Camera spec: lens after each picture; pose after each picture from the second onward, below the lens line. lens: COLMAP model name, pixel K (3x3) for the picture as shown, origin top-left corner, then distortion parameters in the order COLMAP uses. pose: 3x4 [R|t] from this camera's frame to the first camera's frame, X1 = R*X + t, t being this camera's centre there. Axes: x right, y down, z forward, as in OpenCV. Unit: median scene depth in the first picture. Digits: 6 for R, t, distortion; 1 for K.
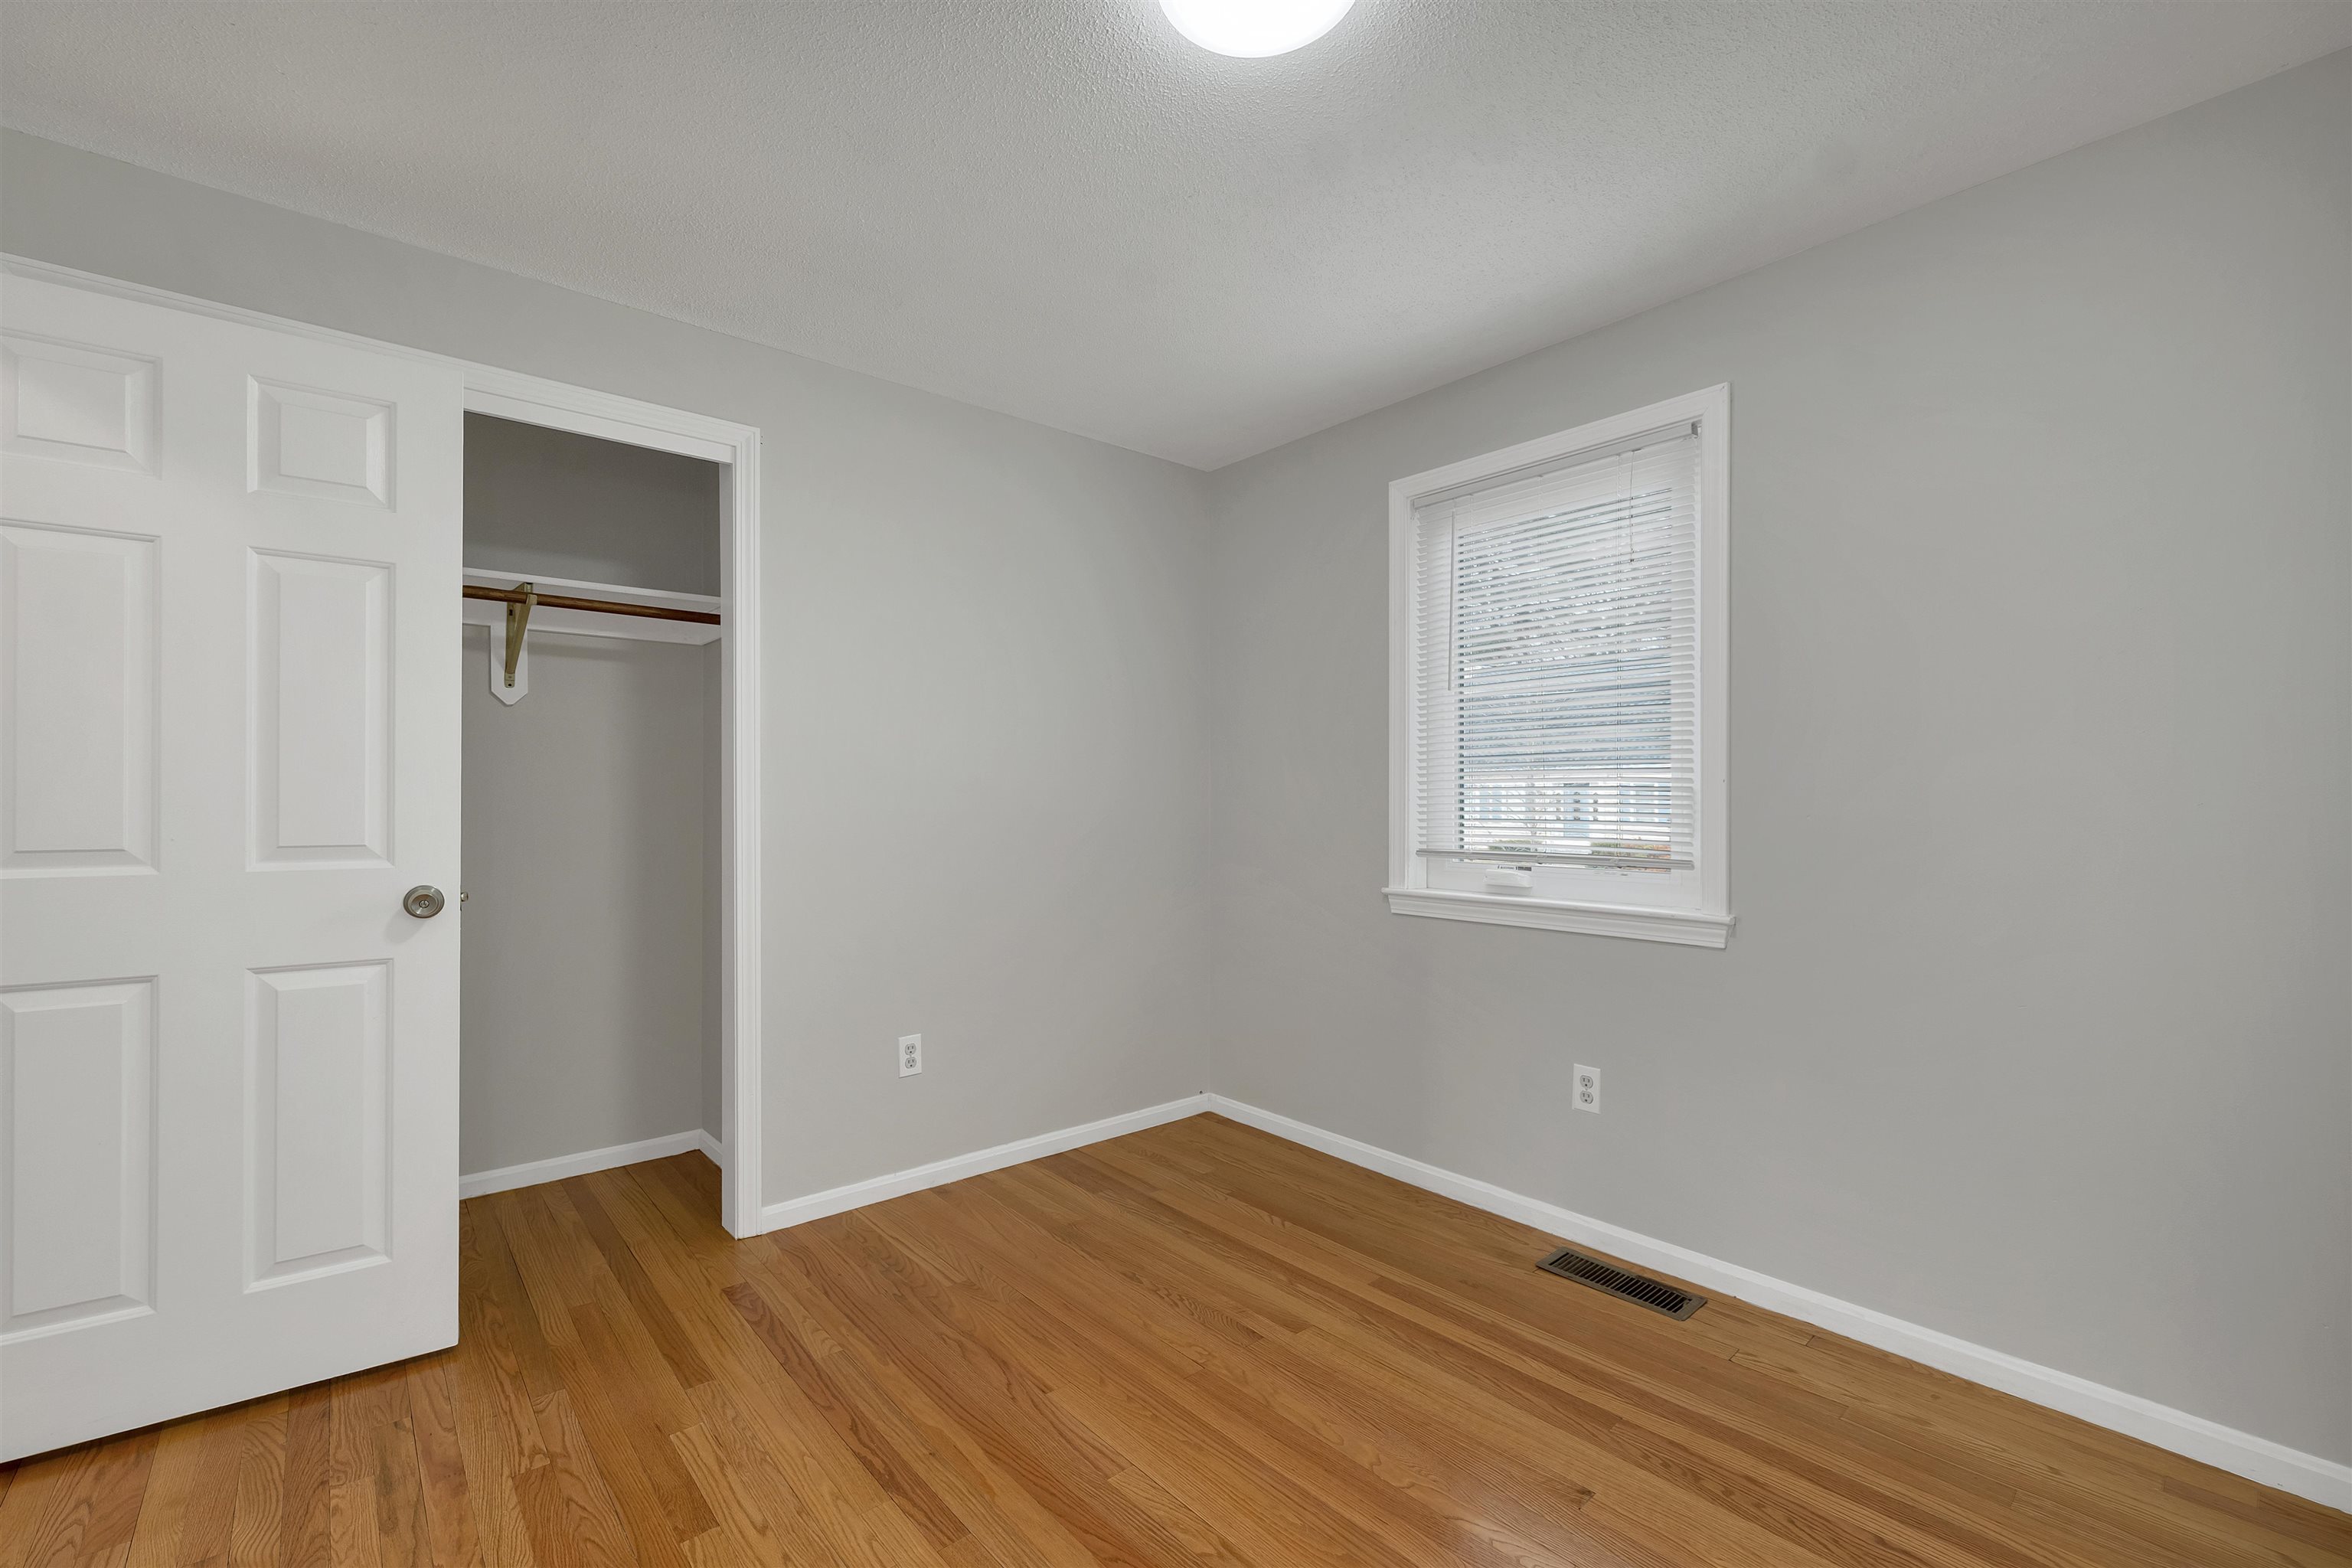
lens RADIAL K [[970.8, 0, 1167.5], [0, 970.8, 810.4], [0, 0, 1]] dist [0.000294, -0.000195]
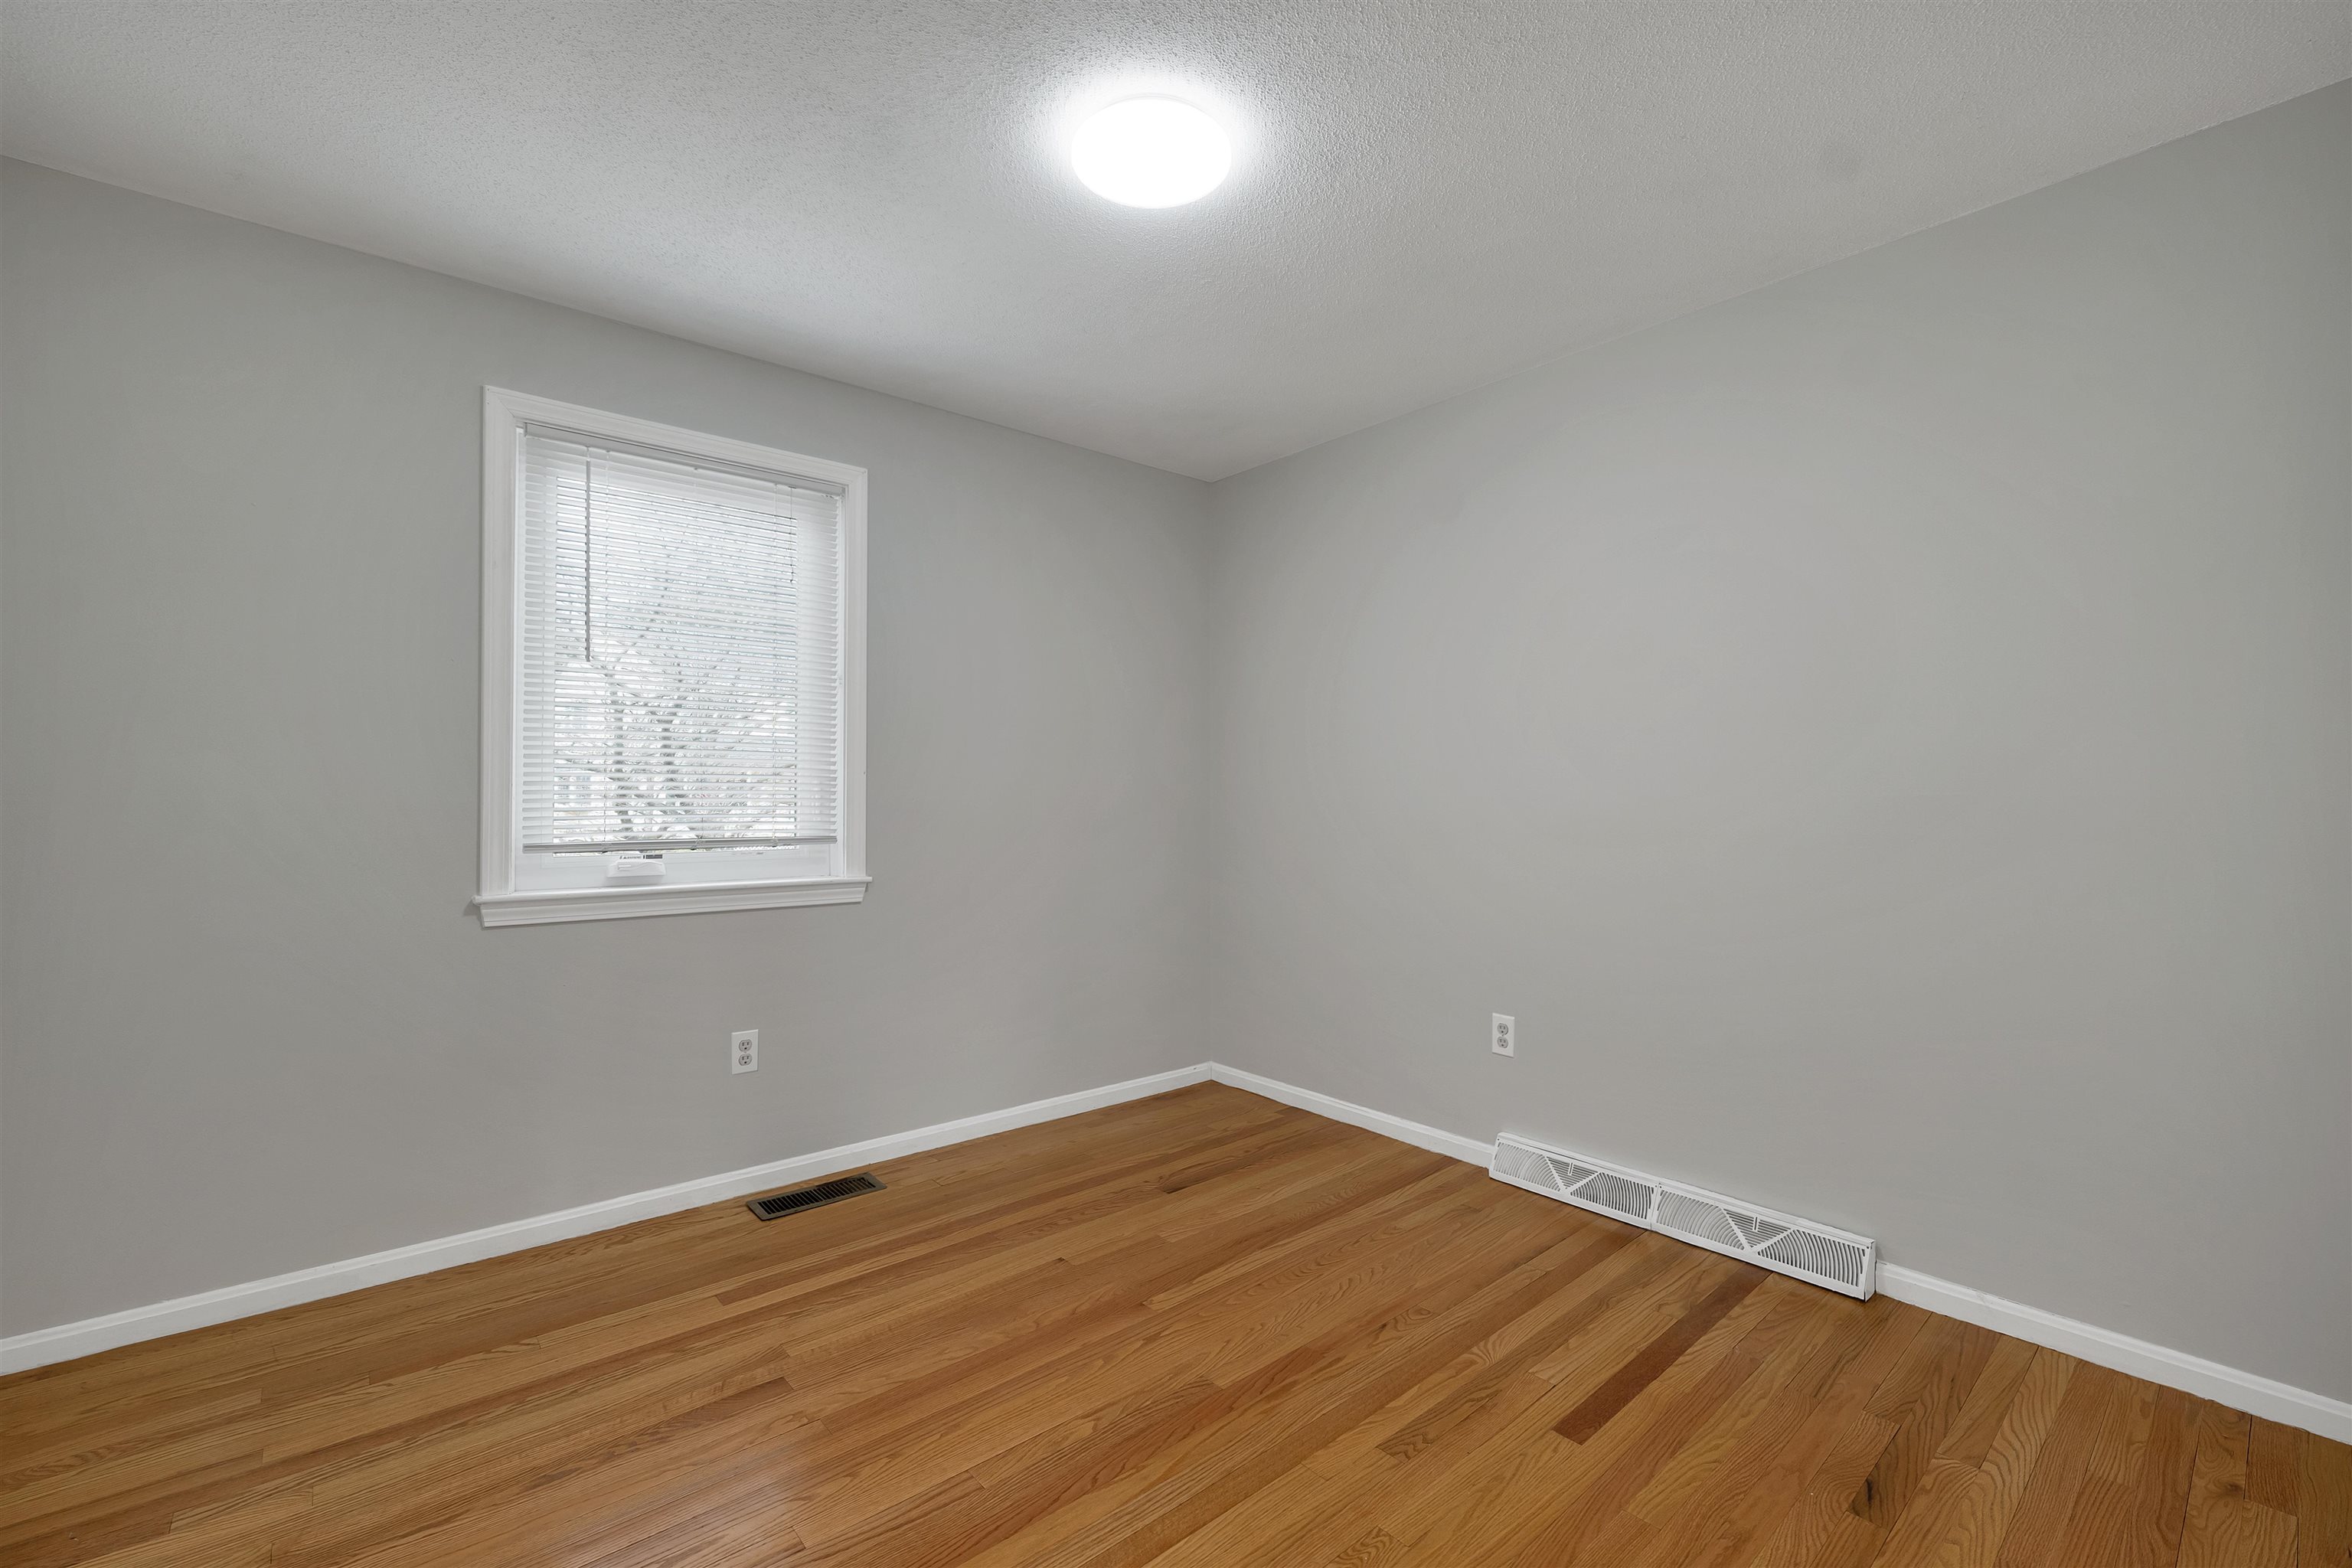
lens RADIAL K [[970.8, 0, 1167.5], [0, 970.8, 810.4], [0, 0, 1]] dist [0.000294, -0.000195]
pose [[0.033557, -0.019398, 0.999249, -0.660057], [0.004524, 0.999804, 0.019257, -0.002755], [-0.999427, 0.003874, 0.033639, 0.509381]]
